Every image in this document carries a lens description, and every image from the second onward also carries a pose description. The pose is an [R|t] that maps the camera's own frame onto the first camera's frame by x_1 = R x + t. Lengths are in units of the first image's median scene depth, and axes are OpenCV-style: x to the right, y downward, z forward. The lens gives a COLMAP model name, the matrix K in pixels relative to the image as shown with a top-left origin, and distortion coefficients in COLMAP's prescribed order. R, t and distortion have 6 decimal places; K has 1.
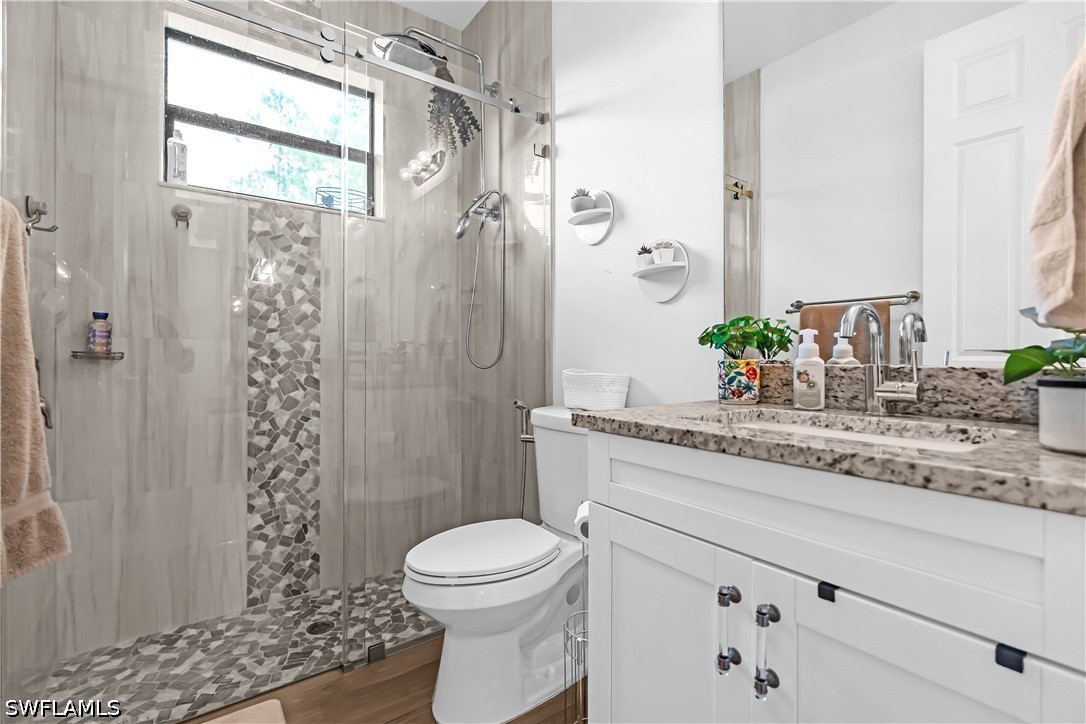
lens RADIAL K [[525.6, 0, 580.3], [0, 525.6, 356.0], [0, 0, 1]] dist [-0.000966, -0.001364]
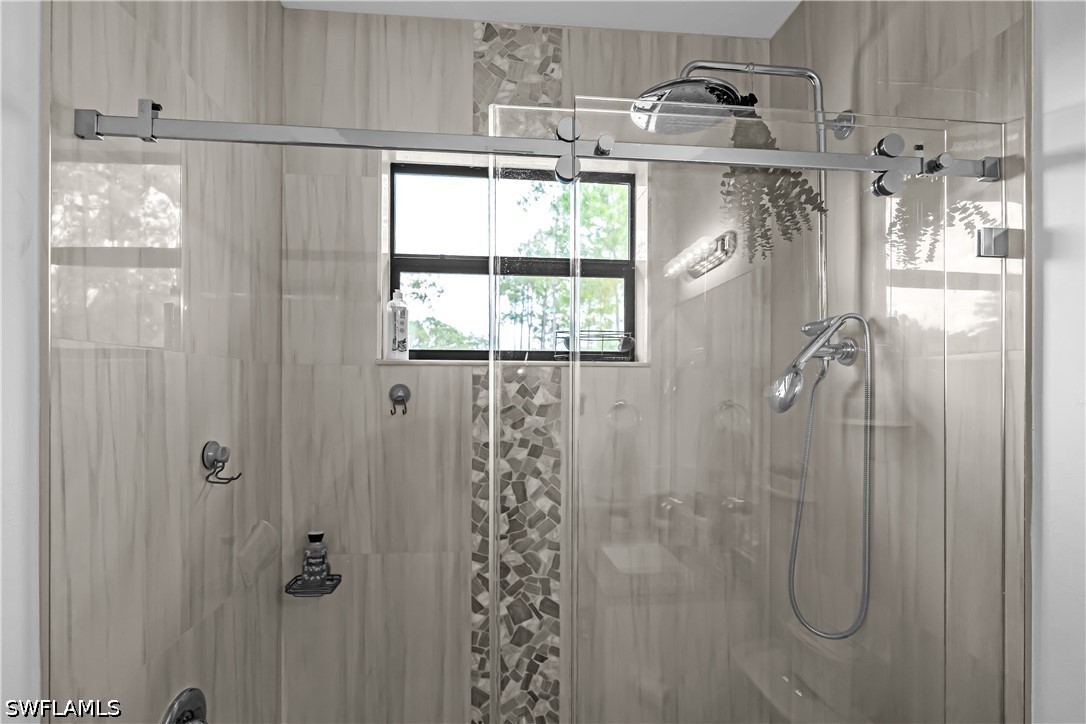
lens RADIAL K [[485.3, 0, 528.4], [0, 485.3, 346.6], [0, 0, 1]] dist [-0.002933, -0.000662]
pose [[0.822750, -0.003804, -0.568390, -0.163717], [-0.005583, 0.999875, -0.014774, -0.293931], [0.568376, 0.015329, 0.822626, 0.446885]]
